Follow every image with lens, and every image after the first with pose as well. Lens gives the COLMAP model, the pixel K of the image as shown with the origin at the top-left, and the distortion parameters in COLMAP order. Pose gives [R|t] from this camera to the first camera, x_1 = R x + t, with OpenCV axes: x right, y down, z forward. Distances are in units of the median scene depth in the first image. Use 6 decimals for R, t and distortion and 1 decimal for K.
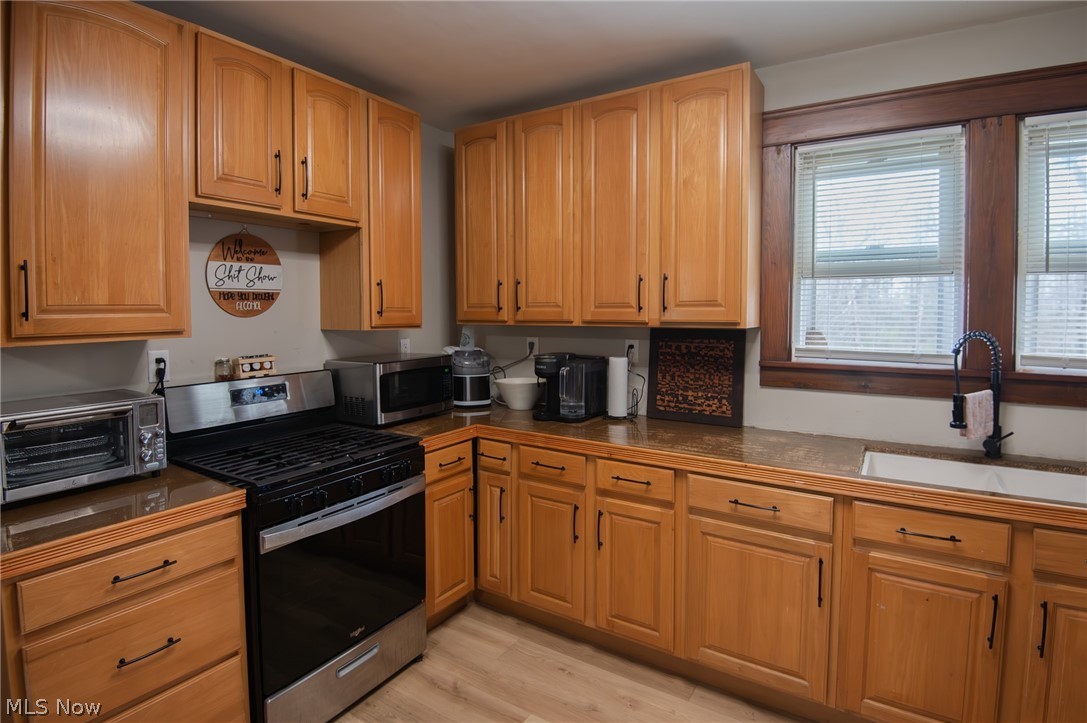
lens RADIAL K [[569.9, 0, 514.6], [0, 569.9, 335.1], [0, 0, 1]] dist [-0.001012, -0.023548]
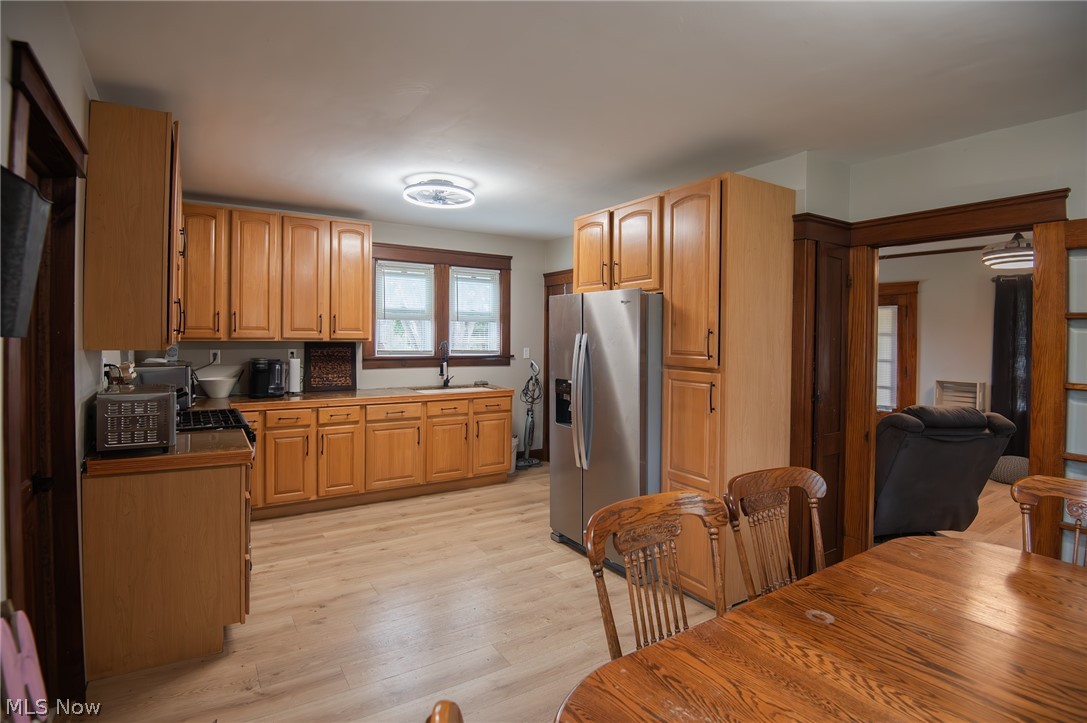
lens RADIAL K [[532.9, 0, 542.9], [0, 532.9, 338.5], [0, 0, 1]] dist [0.000588, -0.021163]
pose [[0.378947, 0.001220, 0.925418, -1.206538], [0.031064, 0.999419, -0.014038, 0.026569], [-0.924897, 0.034067, 0.378689, -0.390246]]
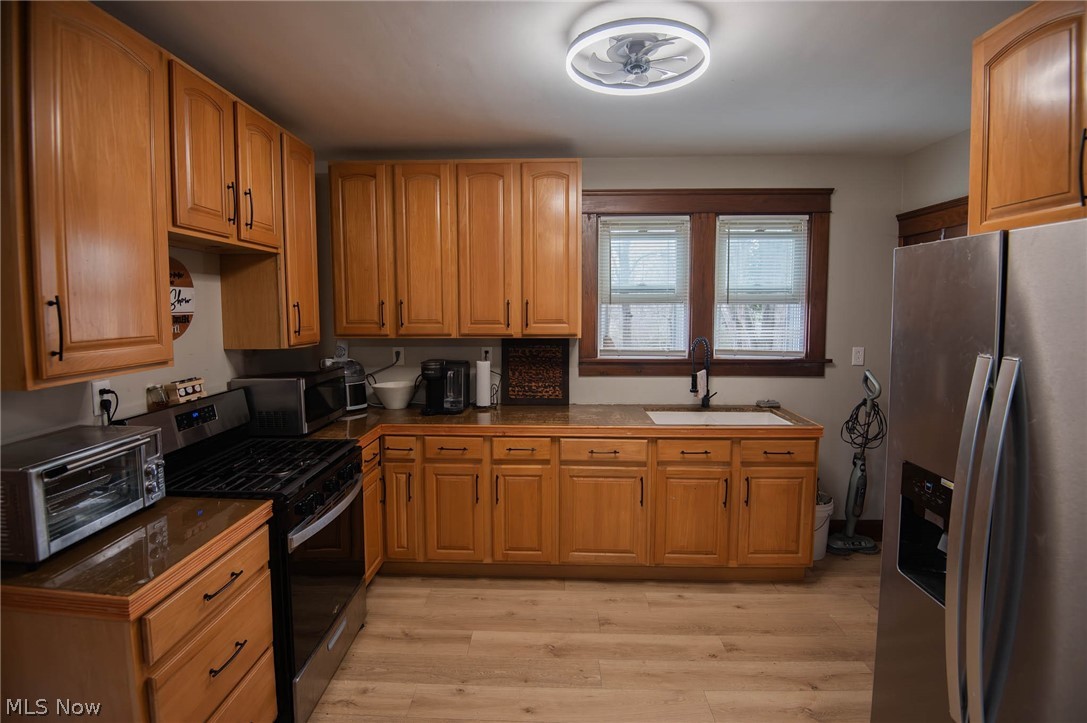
lens RADIAL K [[530.5, 0, 540.8], [0, 530.5, 348.1], [0, 0, 1]] dist [-0.017281, -0.000720]
pose [[0.841595, -0.039780, 0.538642, -0.412197], [0.023218, 0.999027, 0.037504, -0.038155], [-0.539610, -0.019057, 0.841700, -0.109067]]
